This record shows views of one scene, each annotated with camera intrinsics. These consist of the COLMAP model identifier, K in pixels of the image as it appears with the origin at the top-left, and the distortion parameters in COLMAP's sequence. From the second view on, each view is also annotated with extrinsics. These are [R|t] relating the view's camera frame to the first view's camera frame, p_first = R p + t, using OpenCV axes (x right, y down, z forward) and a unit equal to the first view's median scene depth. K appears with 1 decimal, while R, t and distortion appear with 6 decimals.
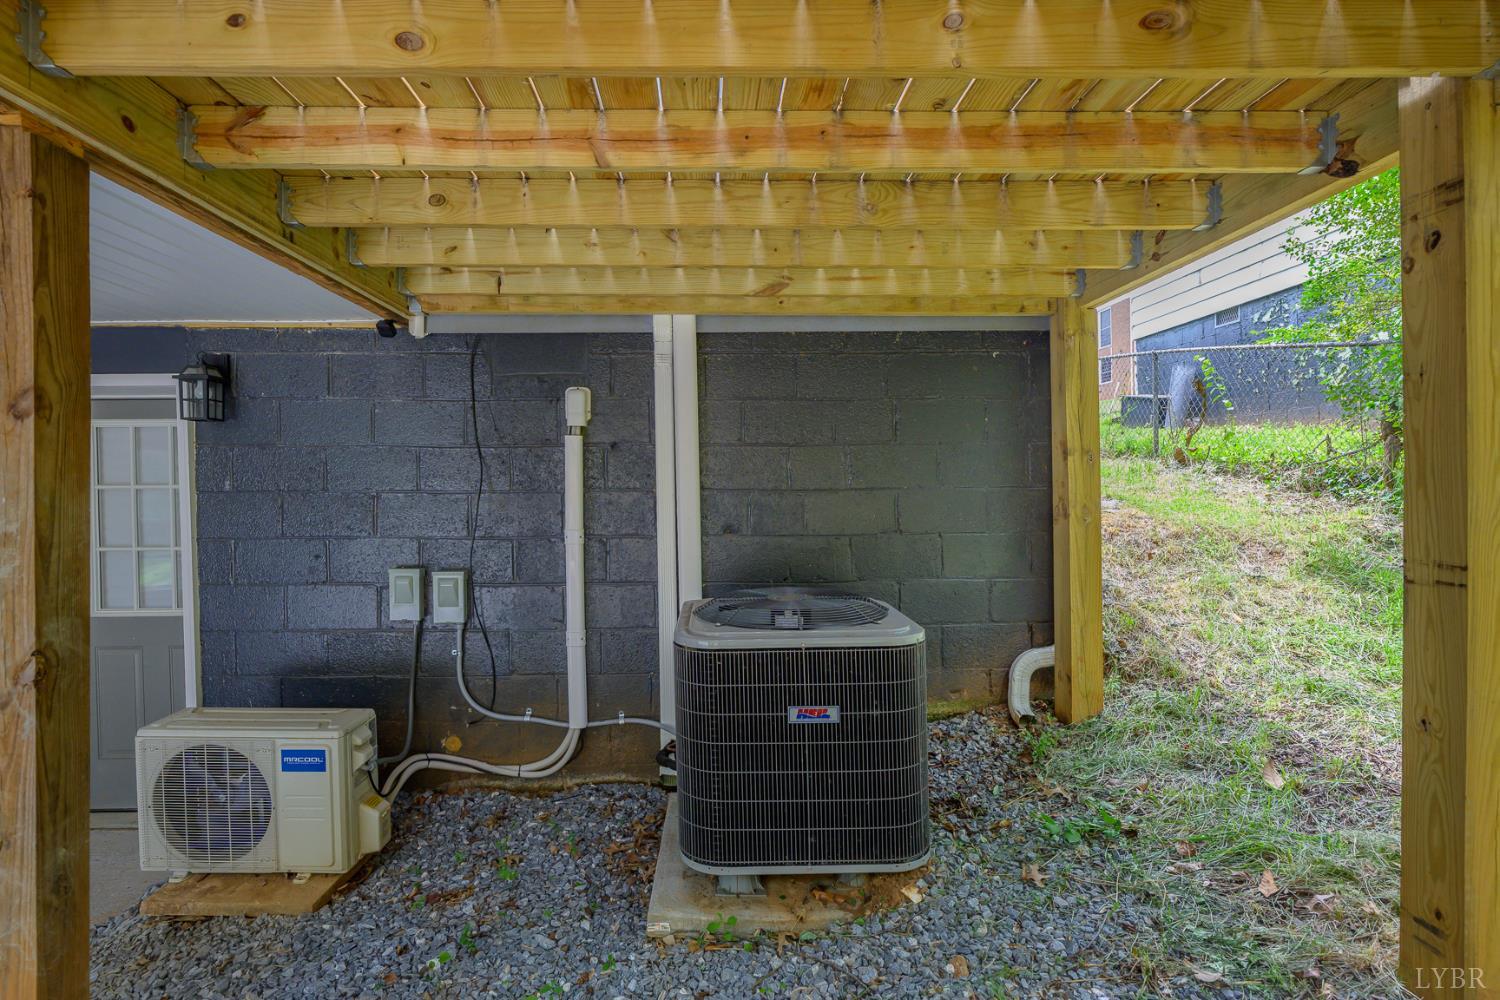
lens RADIAL K [[717.1, 0, 743.6], [0, 717.1, 495.4], [0, 0, 1]] dist [-0.005516, 0.000439]
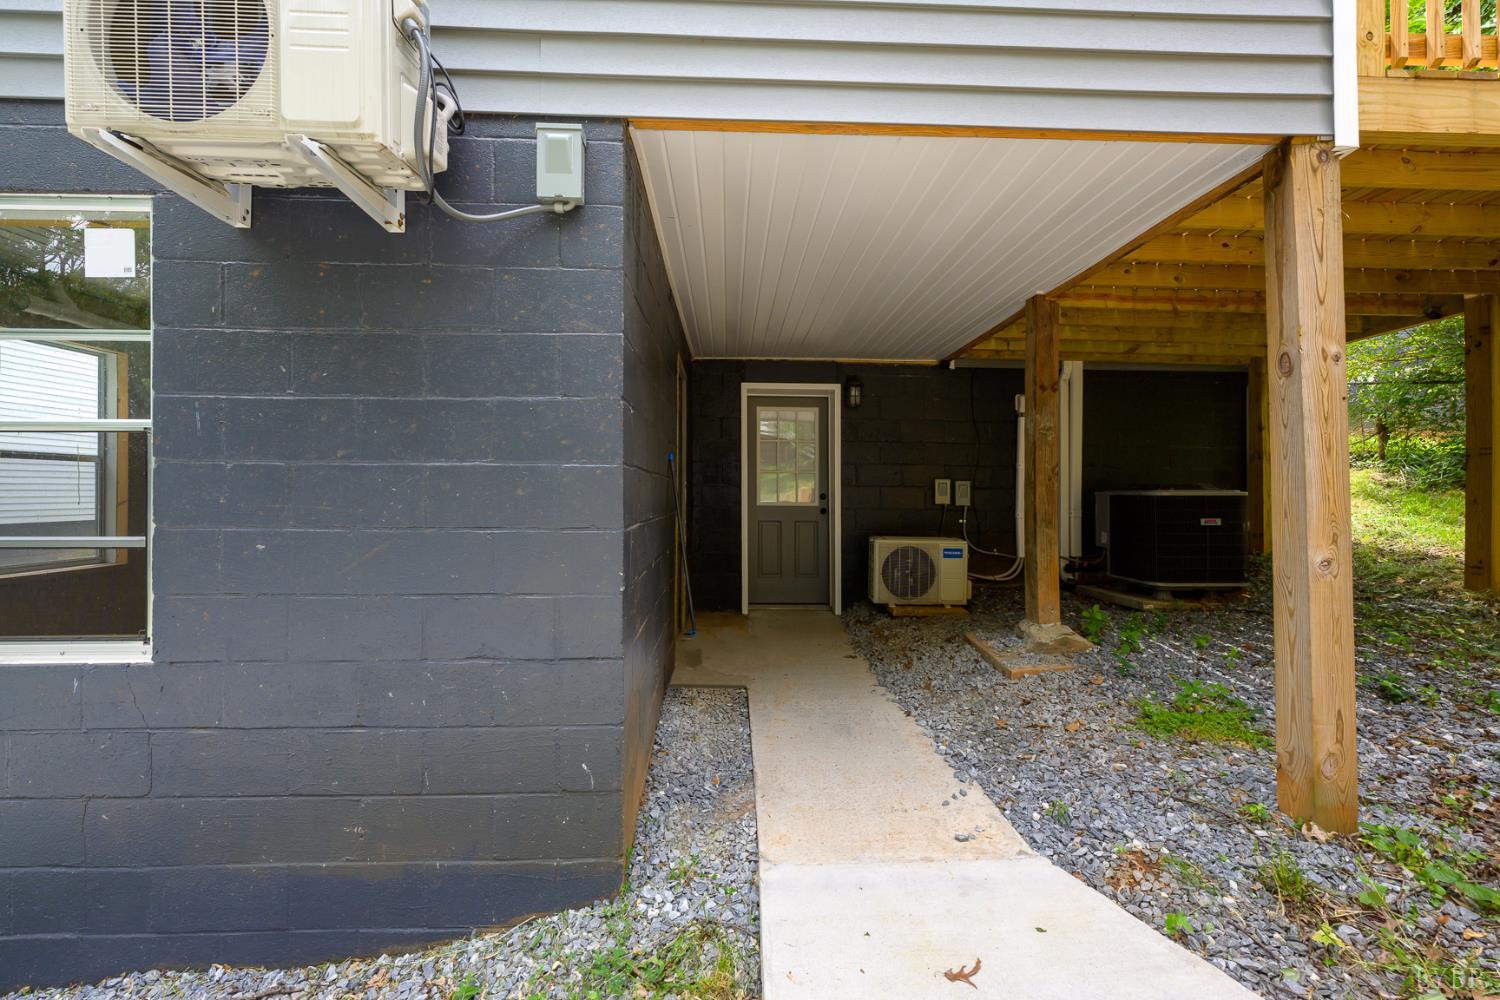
lens RADIAL K [[593.0, 0, 752.1], [0, 593.0, 496.4], [0, 0, 1]] dist [0.001058, -0.001066]
pose [[0.999709, 0.017653, 0.016471, -1.271781], [-0.017384, 0.999716, -0.016314, 0.228980], [-0.016754, 0.016023, 0.999731, -0.866508]]
